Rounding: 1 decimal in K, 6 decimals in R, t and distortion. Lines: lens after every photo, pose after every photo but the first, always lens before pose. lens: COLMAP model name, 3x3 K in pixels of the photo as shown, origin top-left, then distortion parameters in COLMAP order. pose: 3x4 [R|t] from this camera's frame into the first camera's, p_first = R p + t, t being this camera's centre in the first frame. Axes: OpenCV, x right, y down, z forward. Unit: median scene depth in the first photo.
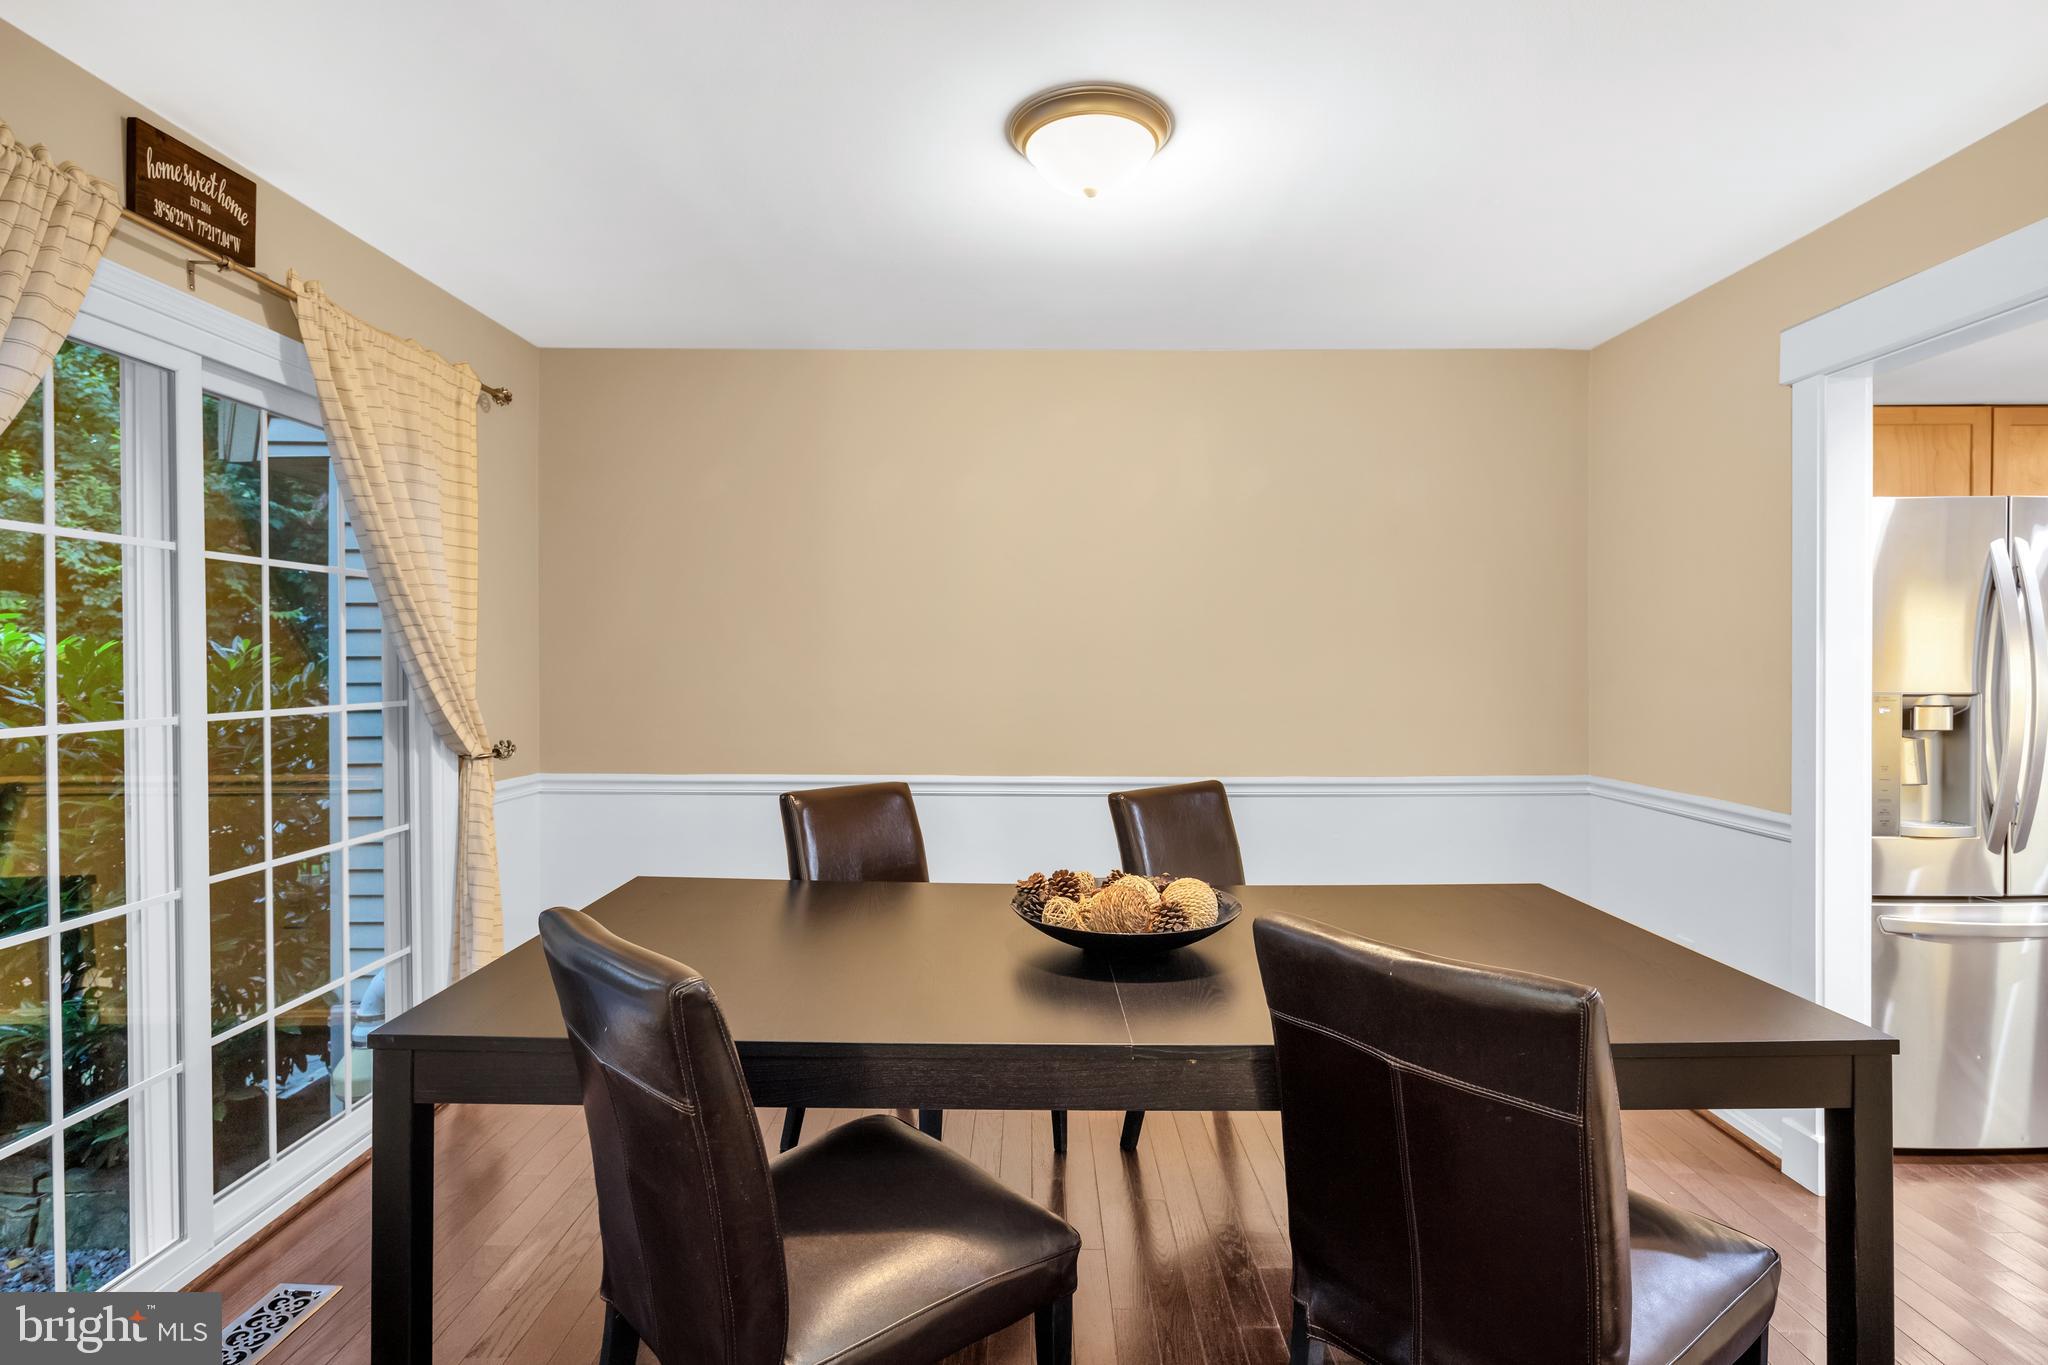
lens RADIAL K [[1003.4, 0, 1023.9], [0, 1003.4, 669.0], [0, 0, 1]] dist [0.007598, -0.005941]
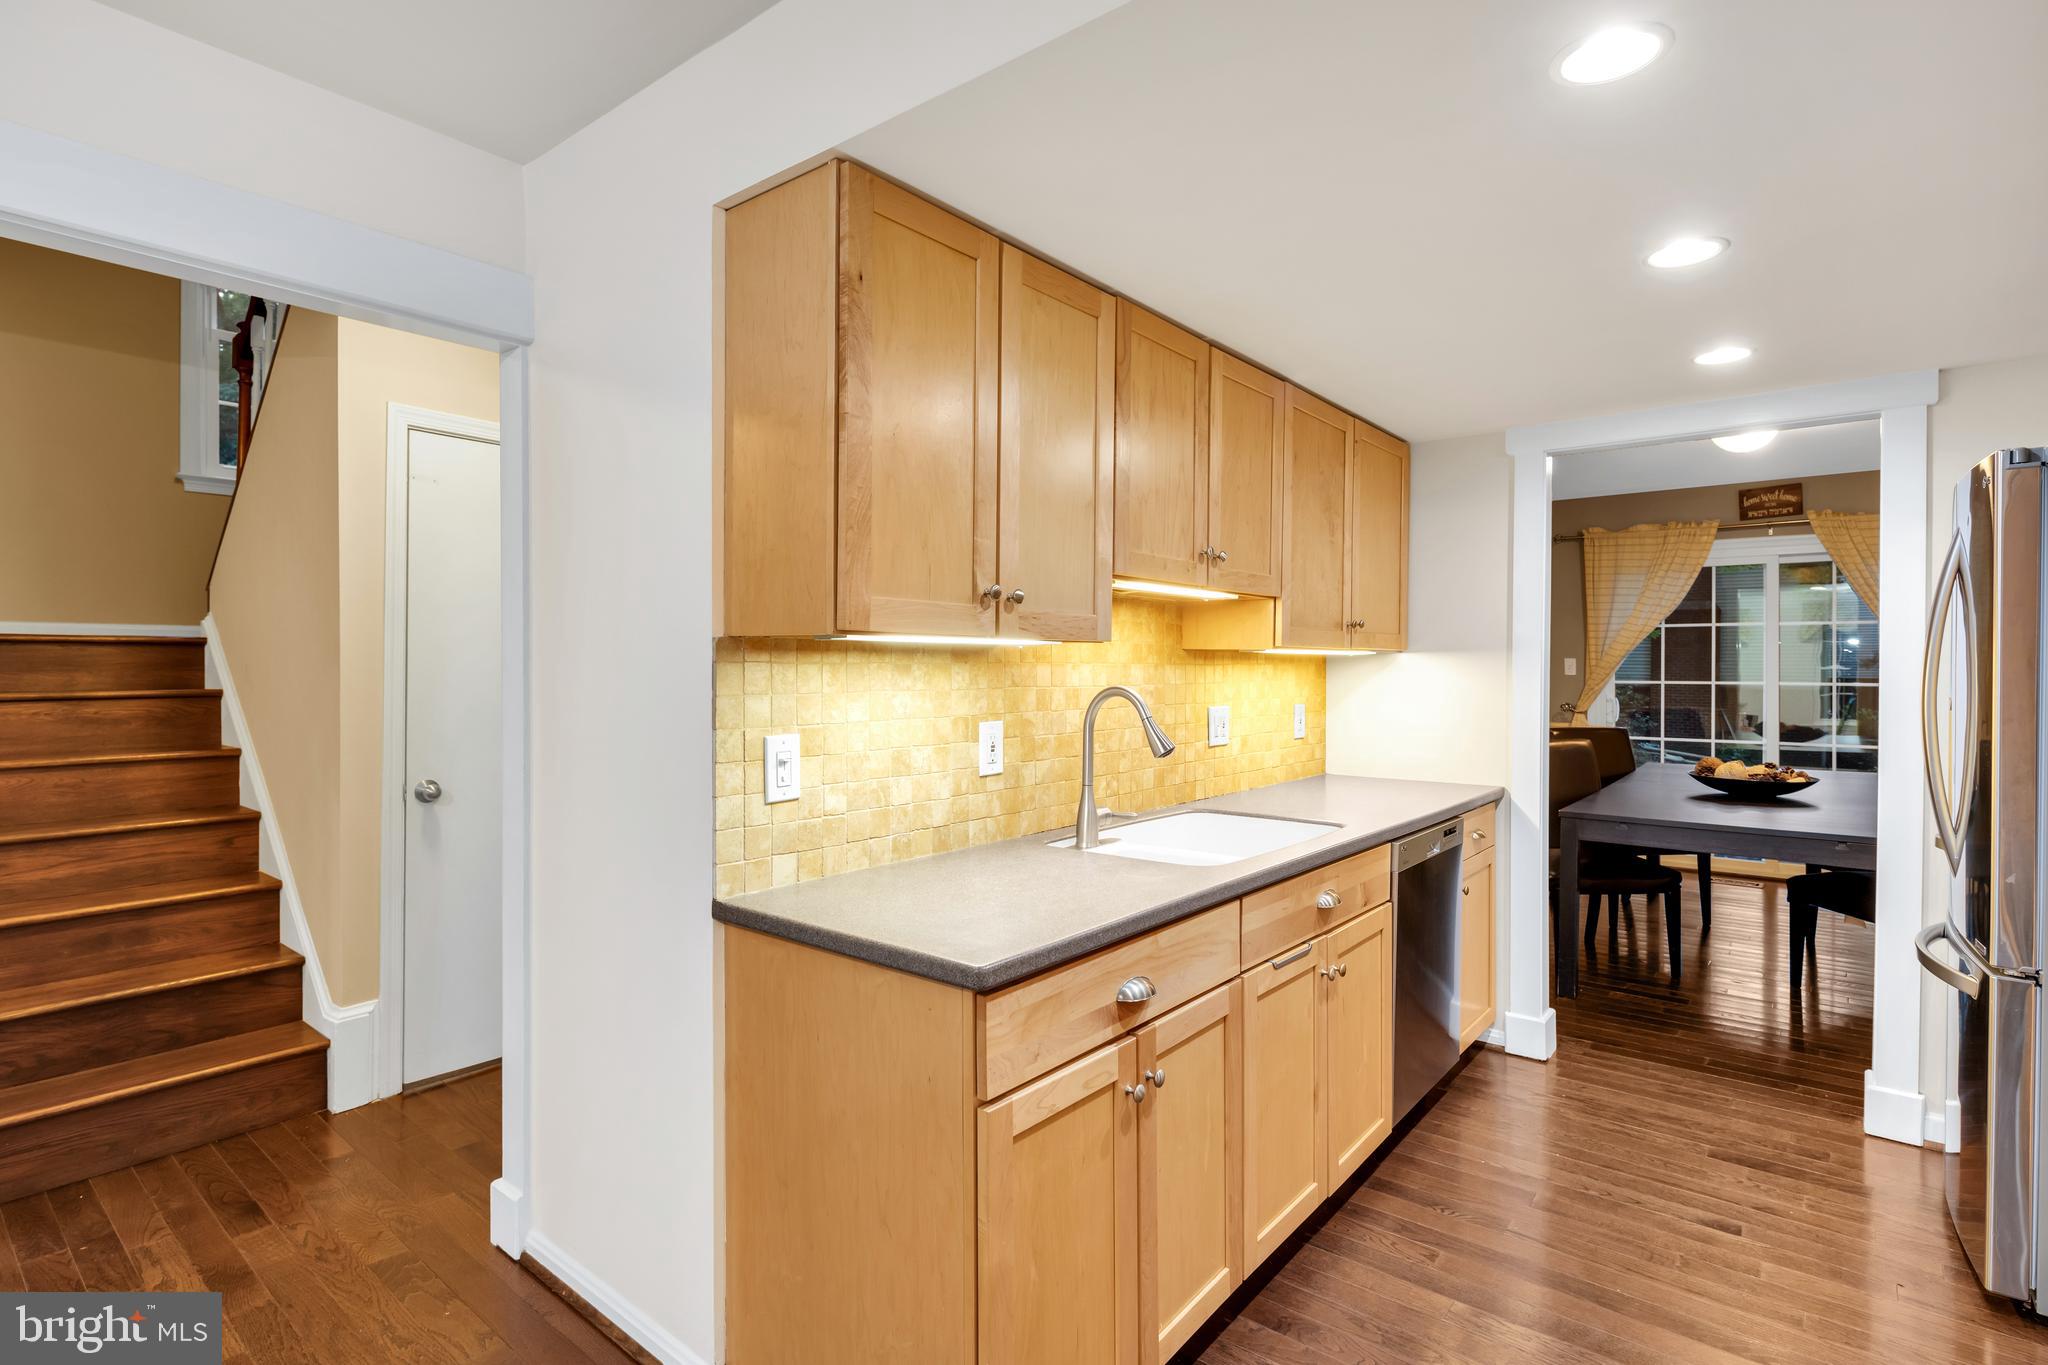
lens RADIAL K [[1003.4, 0, 1023.9], [0, 1003.4, 669.0], [0, 0, 1]] dist [0.007598, -0.005941]
pose [[-0.625836, 0.005891, -0.779932, 2.753979], [-0.007990, 0.999871, 0.013964, -0.020733], [0.779914, 0.014971, -0.625708, 1.155793]]
